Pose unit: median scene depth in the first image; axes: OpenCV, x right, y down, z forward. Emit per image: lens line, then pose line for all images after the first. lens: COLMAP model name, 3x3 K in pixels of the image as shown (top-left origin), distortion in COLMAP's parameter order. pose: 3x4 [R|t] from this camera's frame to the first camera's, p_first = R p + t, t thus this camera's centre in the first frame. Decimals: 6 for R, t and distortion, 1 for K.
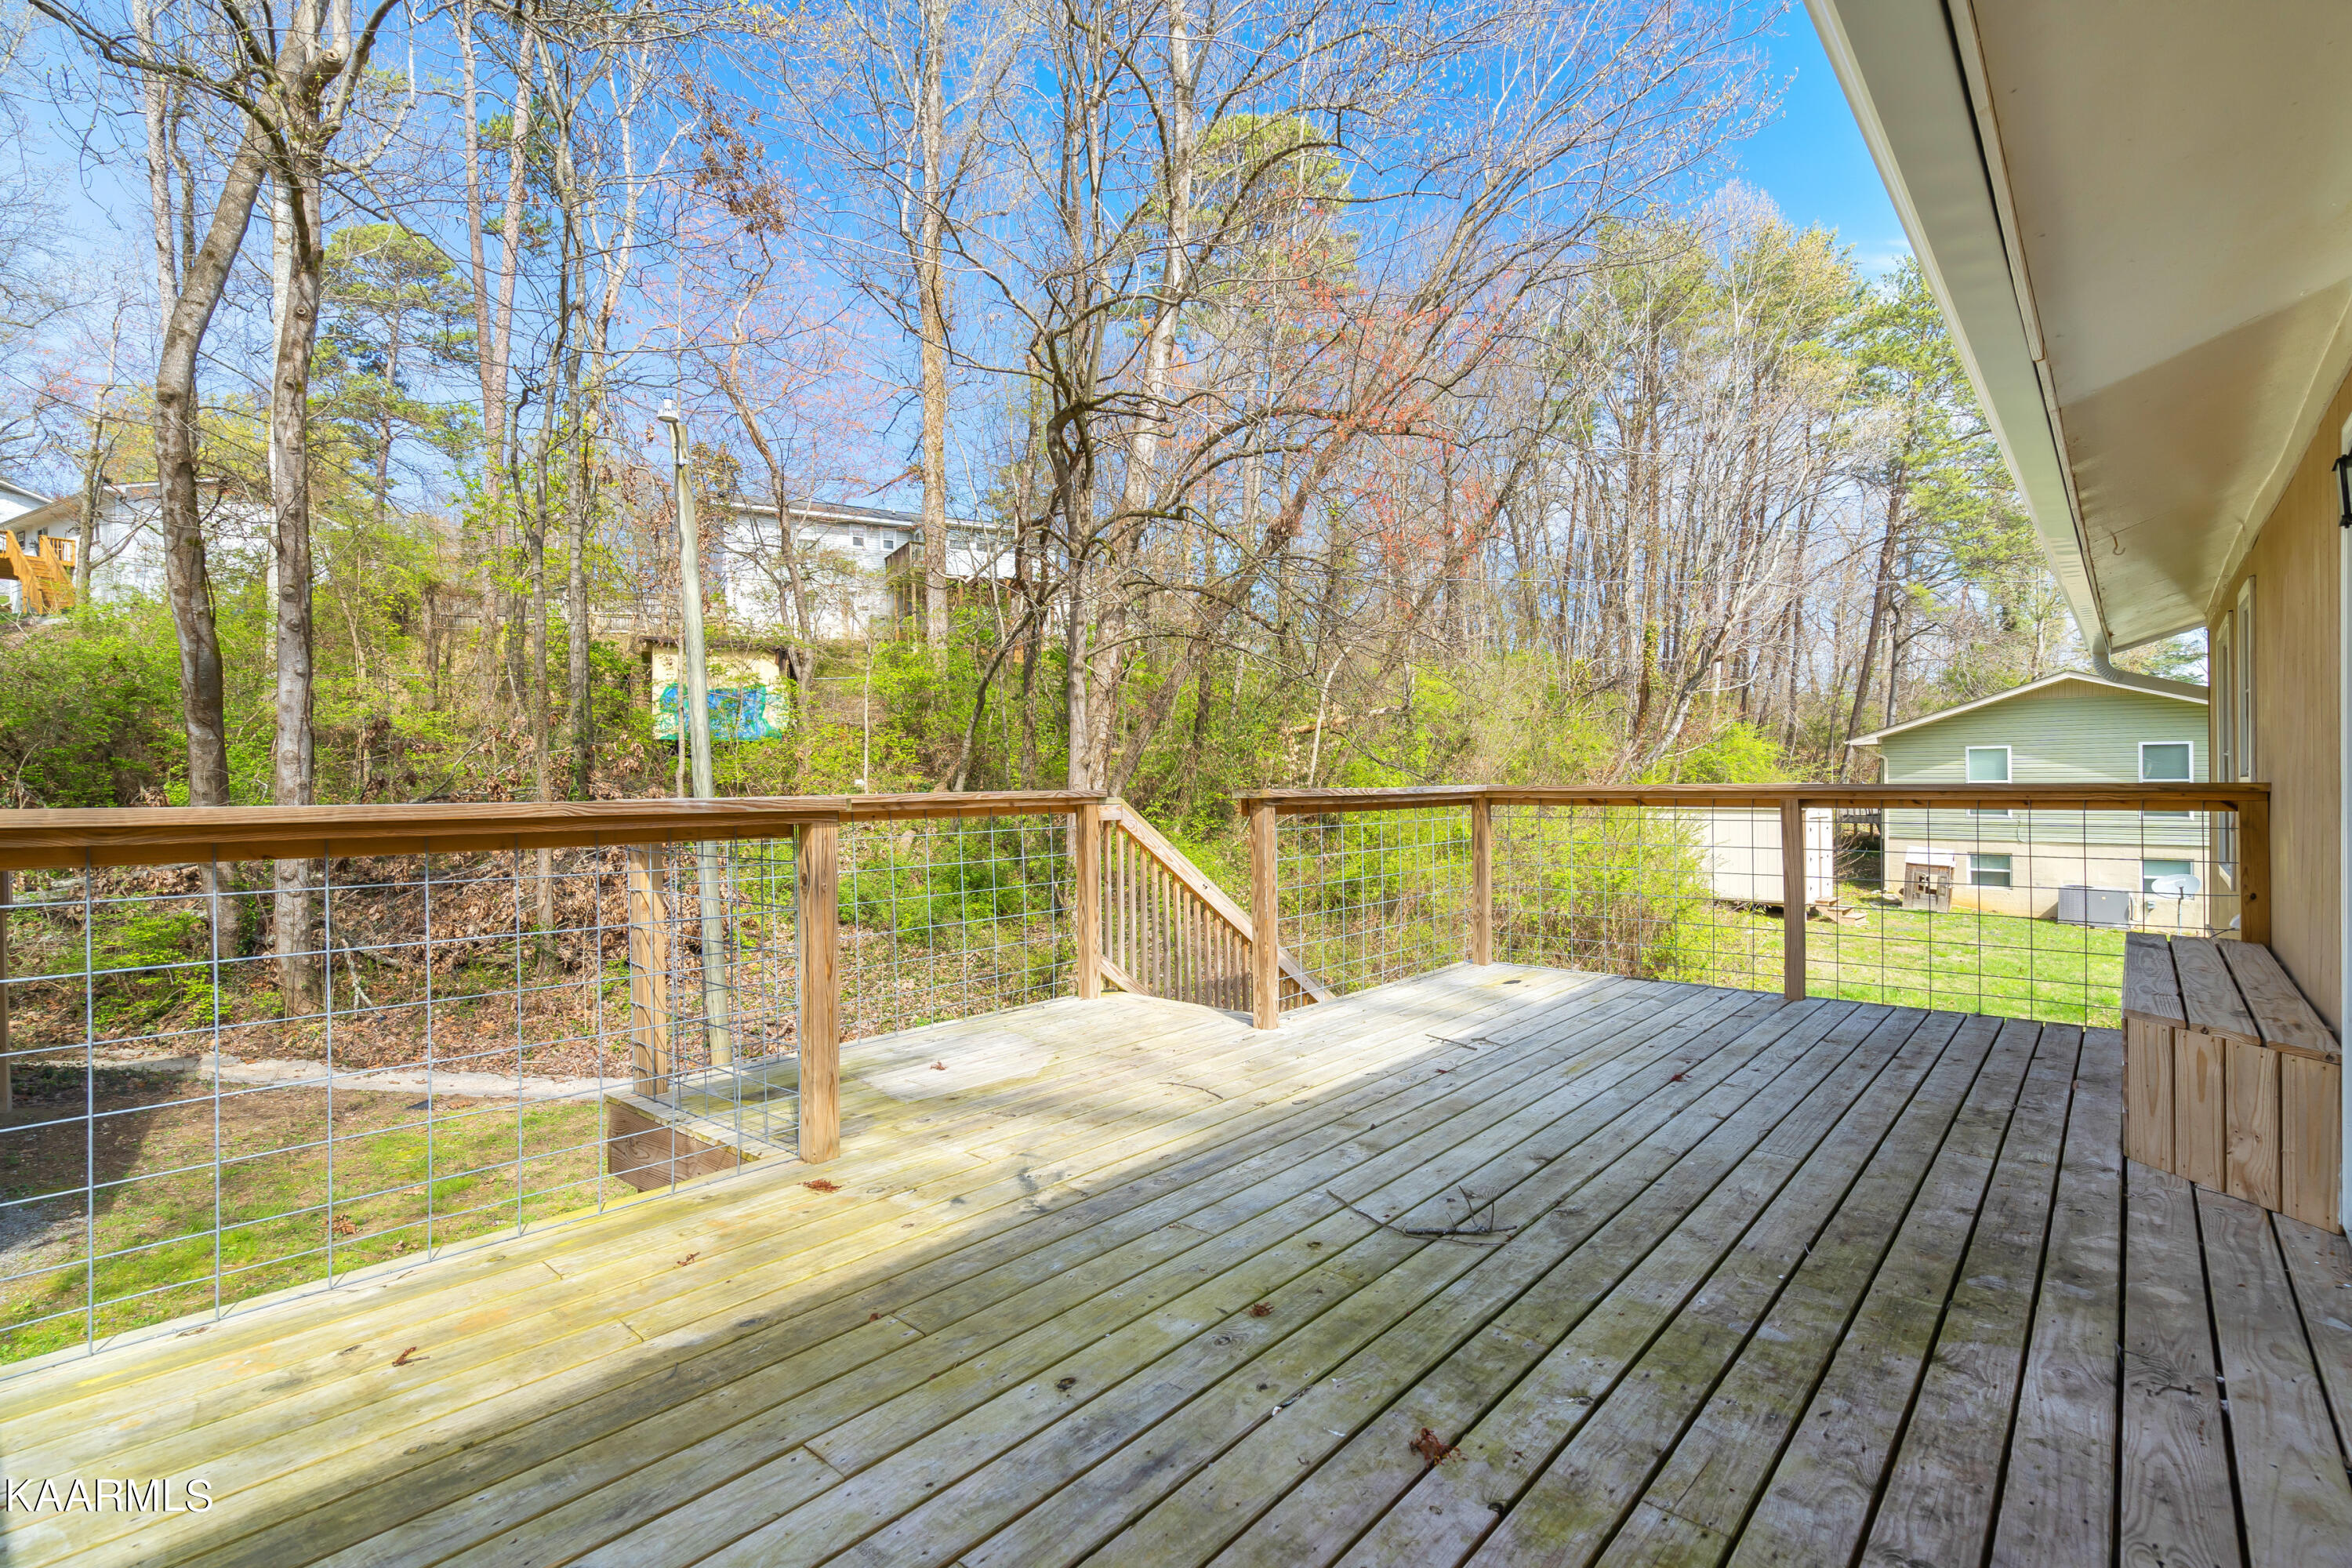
lens RADIAL K [[1075.7, 0, 1159.9], [0, 1075.7, 783.9], [0, 0, 1]] dist [-0.007961, 0.001808]
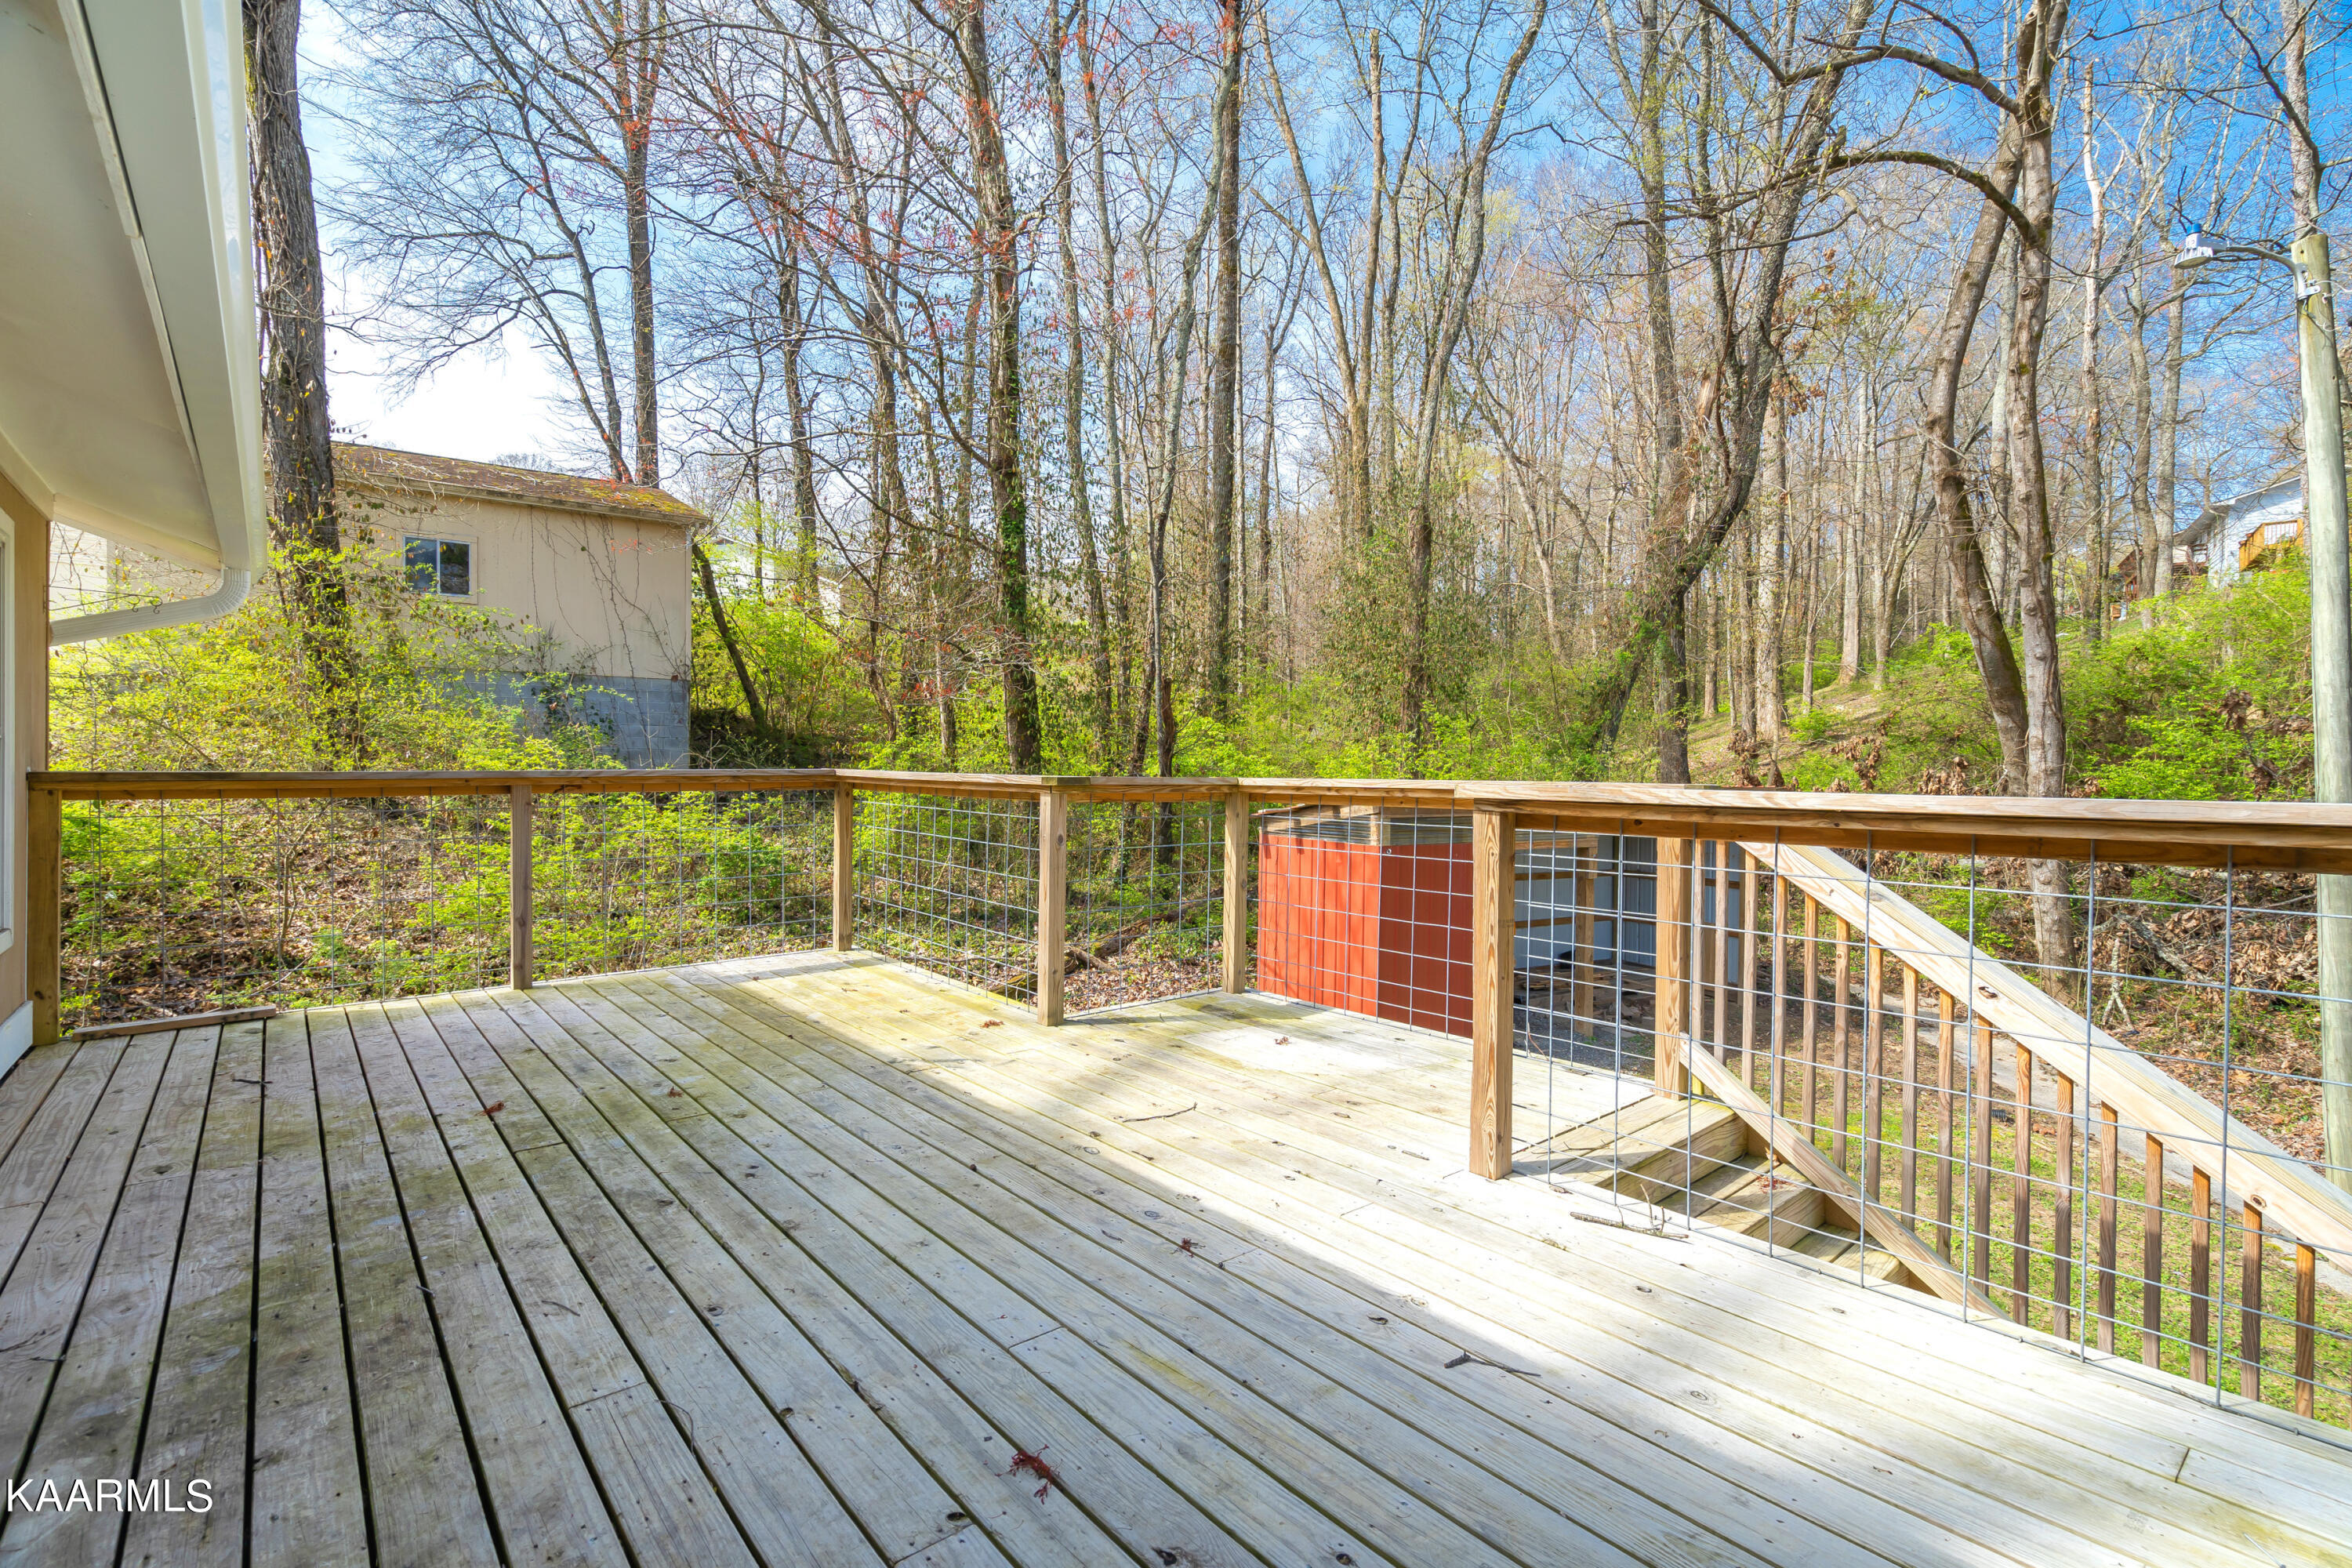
lens RADIAL K [[1075.7, 0, 1172.9], [0, 1075.7, 772.5], [0, 0, 1]] dist [-0.007961, 0.001808]
pose [[-0.133507, 0.013104, -0.990961, 1.113213], [-0.010882, 0.999833, 0.014687, -0.013368], [0.990988, 0.012744, -0.133342, 1.375440]]
